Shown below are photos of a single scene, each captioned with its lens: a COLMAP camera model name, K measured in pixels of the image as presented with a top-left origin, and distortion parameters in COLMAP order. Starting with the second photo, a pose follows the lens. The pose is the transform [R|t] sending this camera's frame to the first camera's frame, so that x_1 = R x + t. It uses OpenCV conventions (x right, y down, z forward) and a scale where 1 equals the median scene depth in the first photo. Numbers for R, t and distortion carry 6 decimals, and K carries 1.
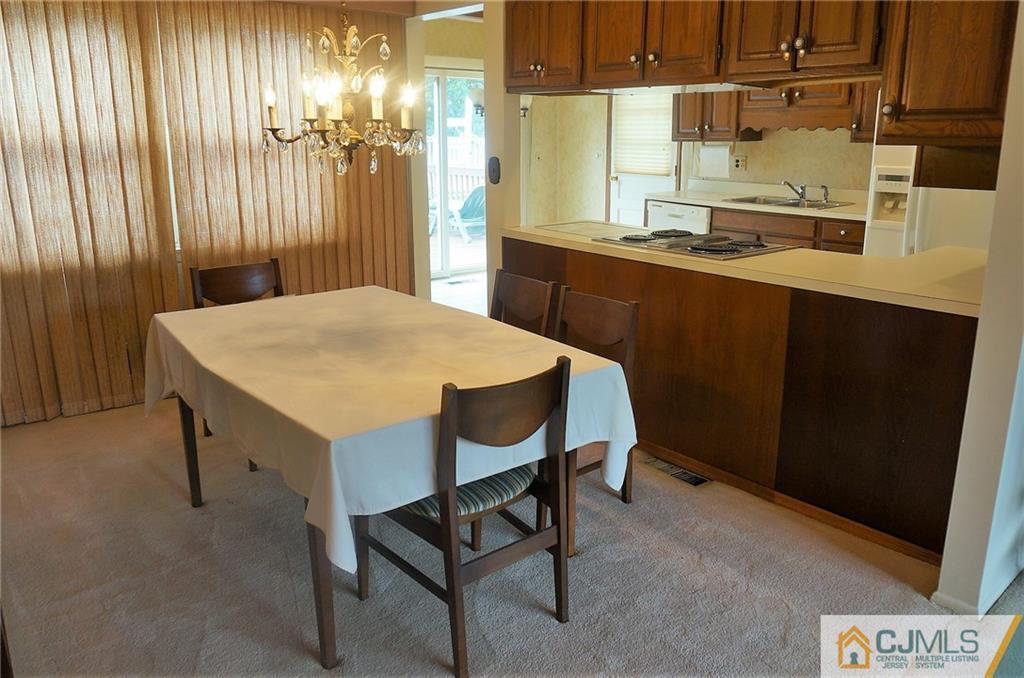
lens RADIAL K [[683.5, 0, 512.0], [0, 683.5, 339.0], [0, 0, 1]] dist [-0.000186, -0.001337]
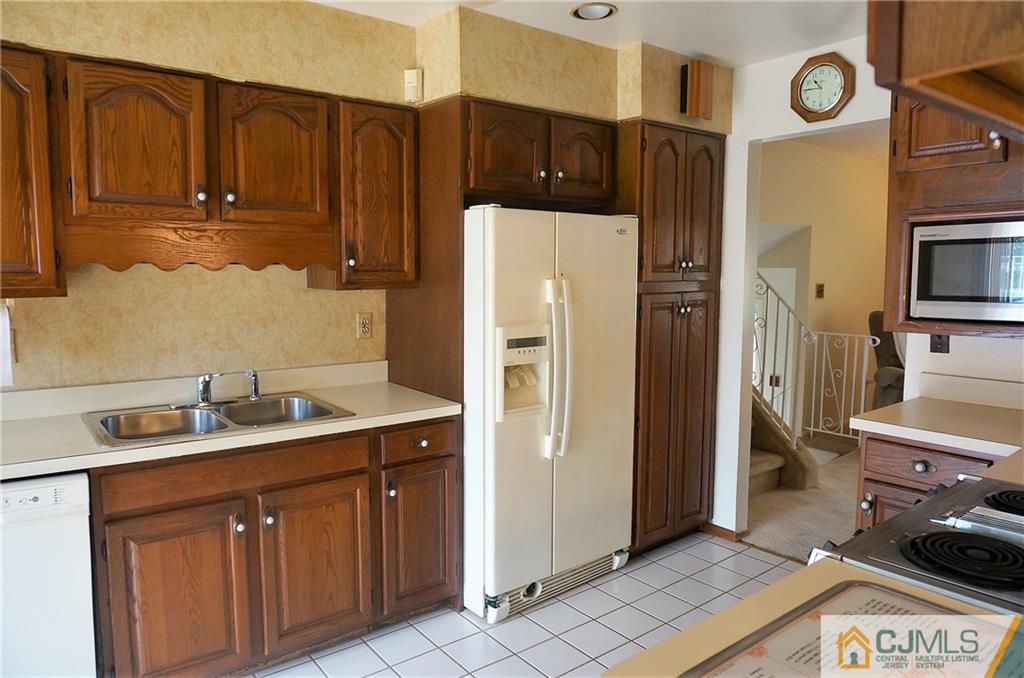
lens RADIAL K [[683.5, 0, 512.0], [0, 683.5, 339.0], [0, 0, 1]] dist [-0.000186, -0.001337]
pose [[-0.013254, -0.084170, 0.996363, -0.071704], [0.283378, 0.955281, 0.084469, -0.255336], [-0.958917, 0.283467, 0.011190, 0.864335]]
